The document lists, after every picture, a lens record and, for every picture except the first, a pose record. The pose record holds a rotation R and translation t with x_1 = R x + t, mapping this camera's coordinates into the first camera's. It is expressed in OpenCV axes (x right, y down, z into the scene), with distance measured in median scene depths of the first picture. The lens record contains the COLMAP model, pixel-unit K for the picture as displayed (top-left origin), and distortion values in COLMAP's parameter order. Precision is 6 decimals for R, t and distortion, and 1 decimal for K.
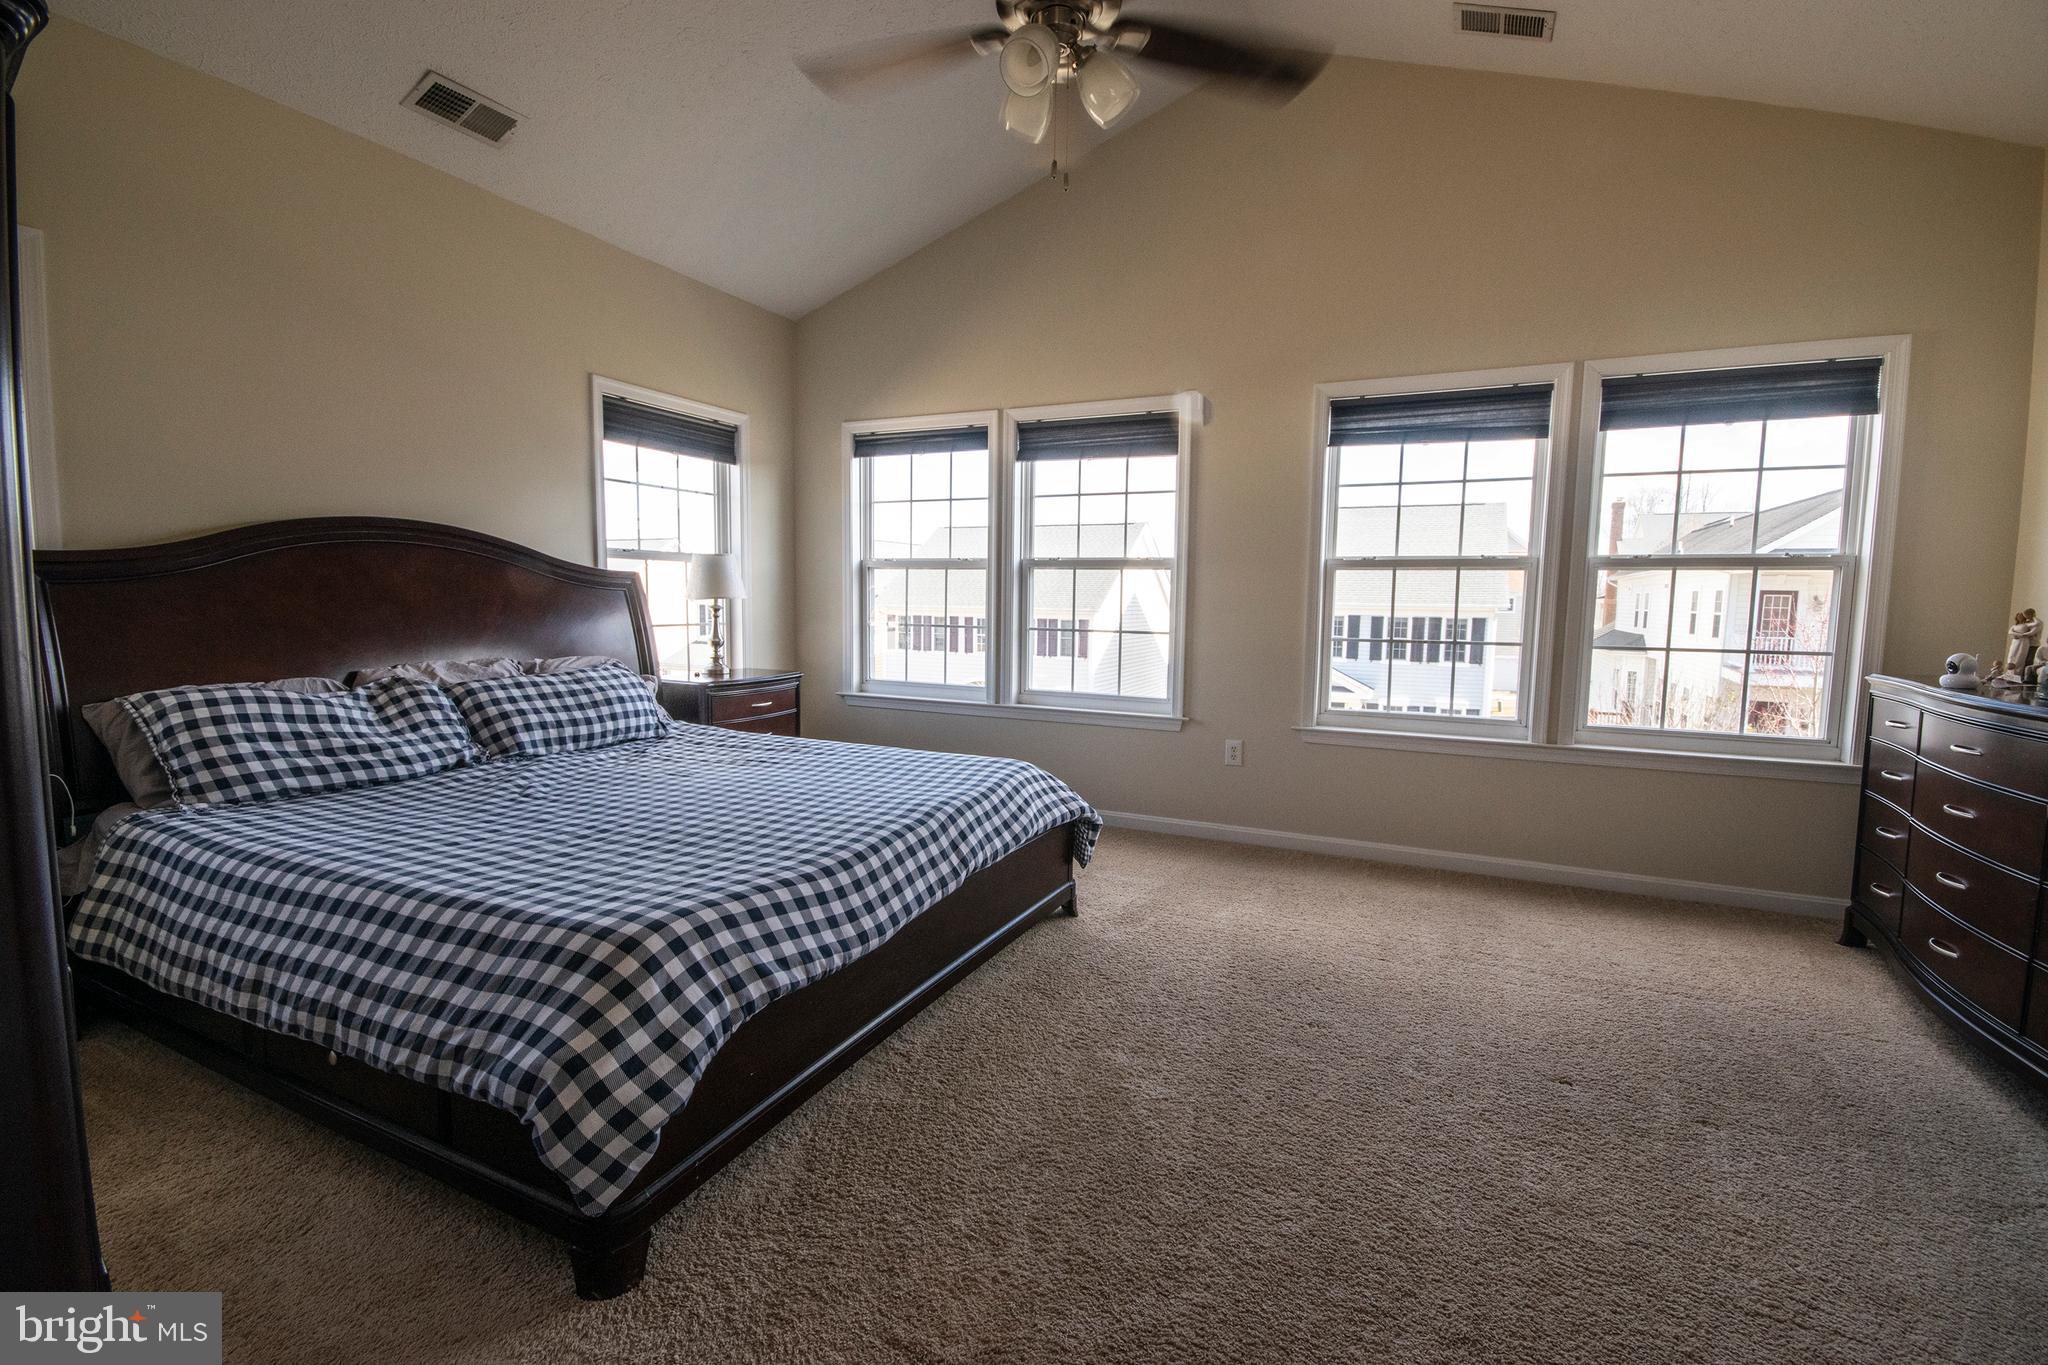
lens RADIAL K [[905.1, 0, 1024.0], [0, 905.1, 682.5], [0, 0, 1]] dist [0.011313, -0.009948]
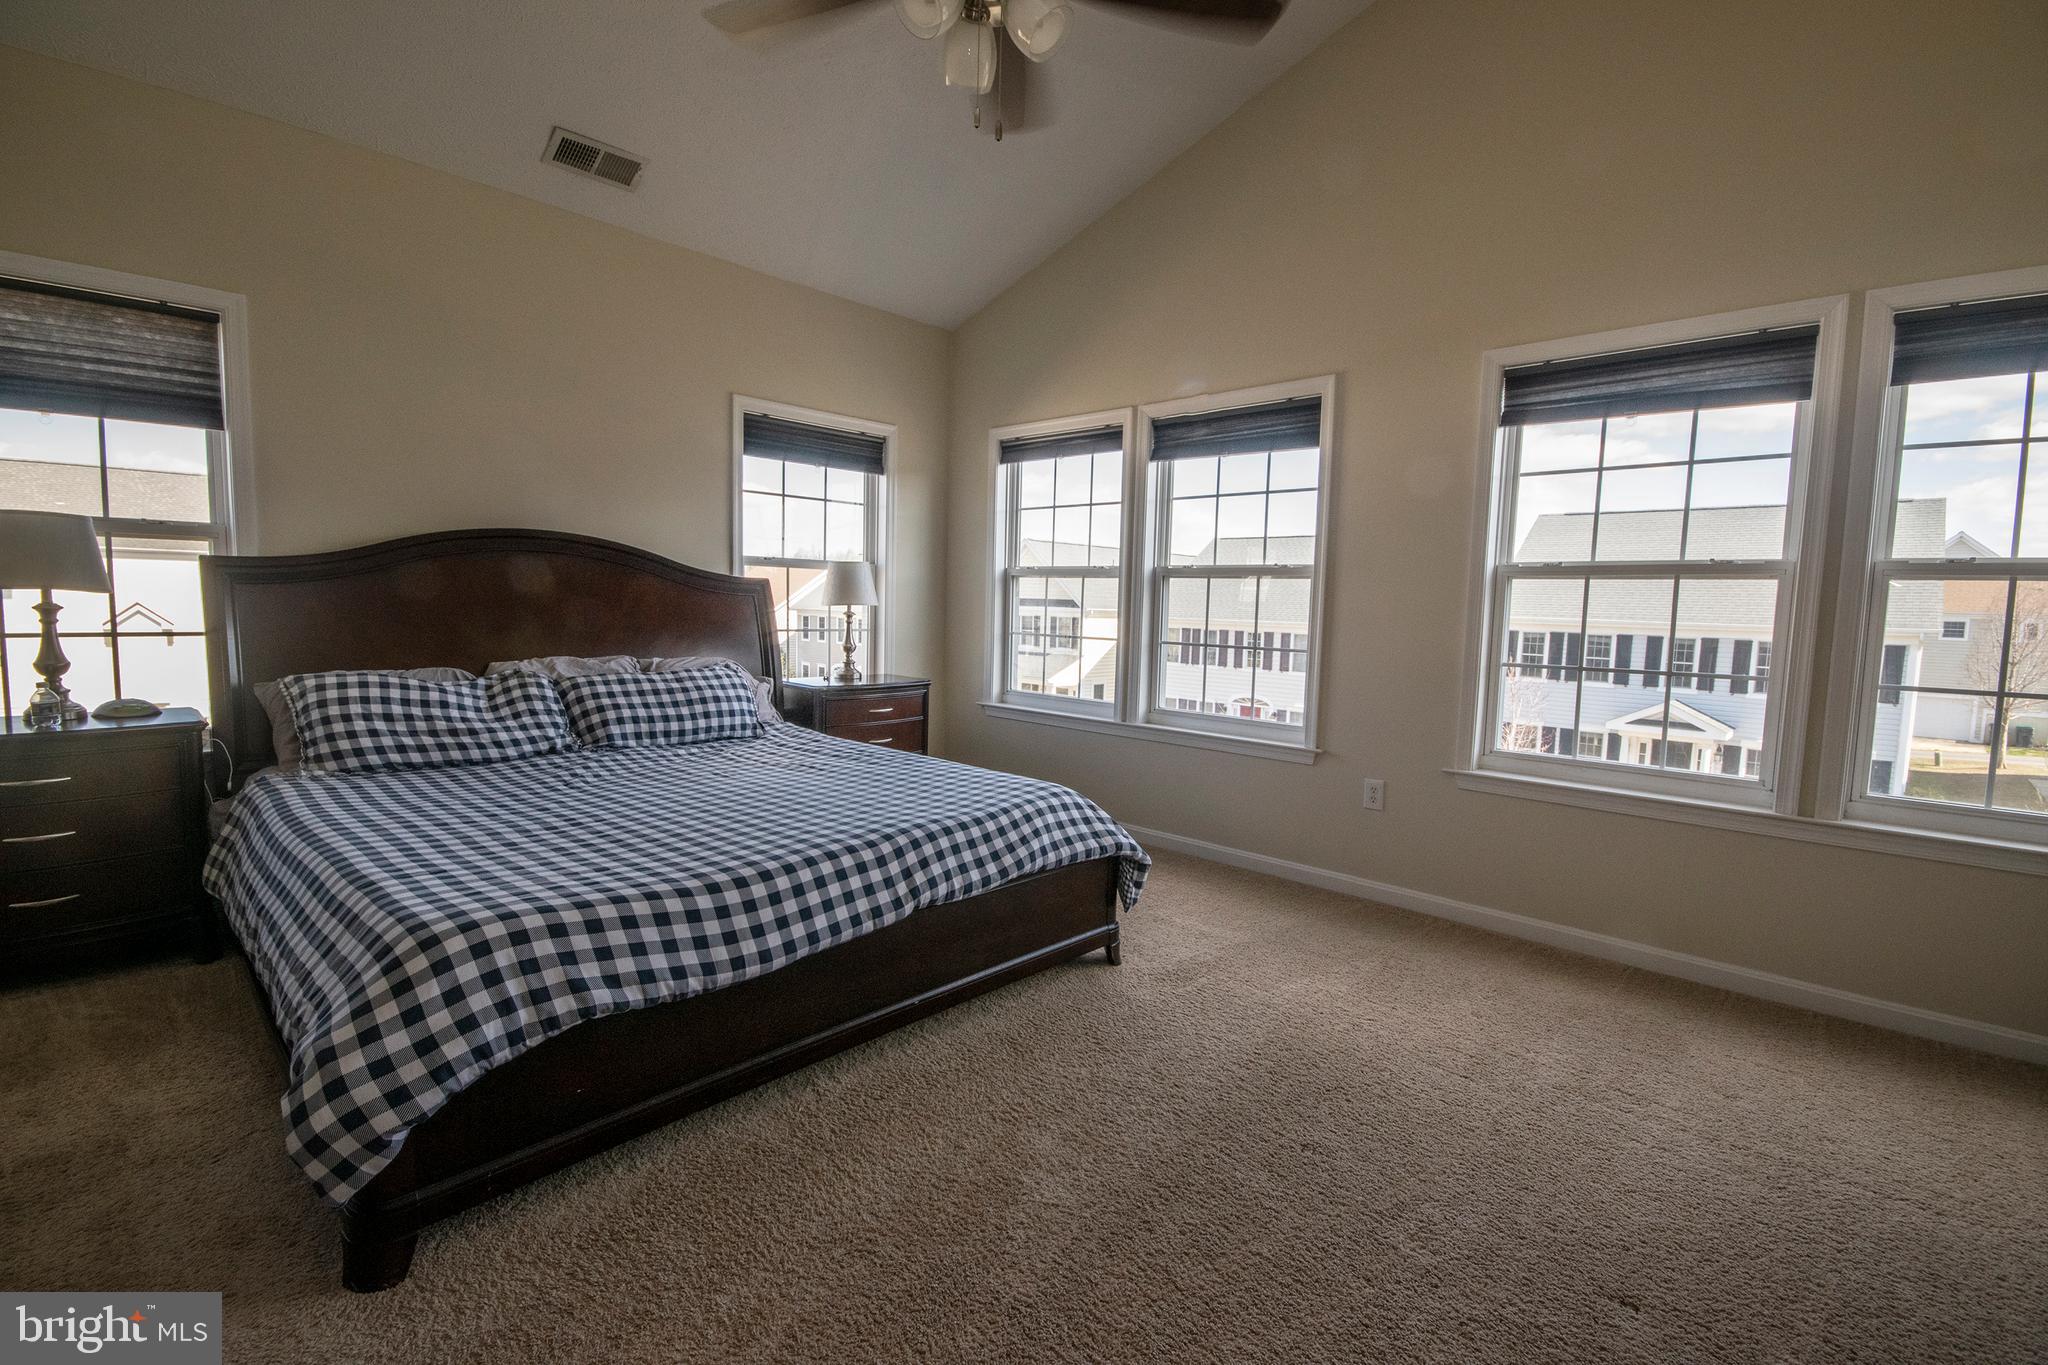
lens RADIAL K [[905.1, 0, 1024.0], [0, 905.1, 682.5], [0, 0, 1]] dist [0.011313, -0.009948]
pose [[0.948366, 0.038835, -0.314791, 0.225884], [-0.043084, 0.999050, -0.006547, -0.008892], [0.314238, 0.019771, 0.949138, 0.114594]]
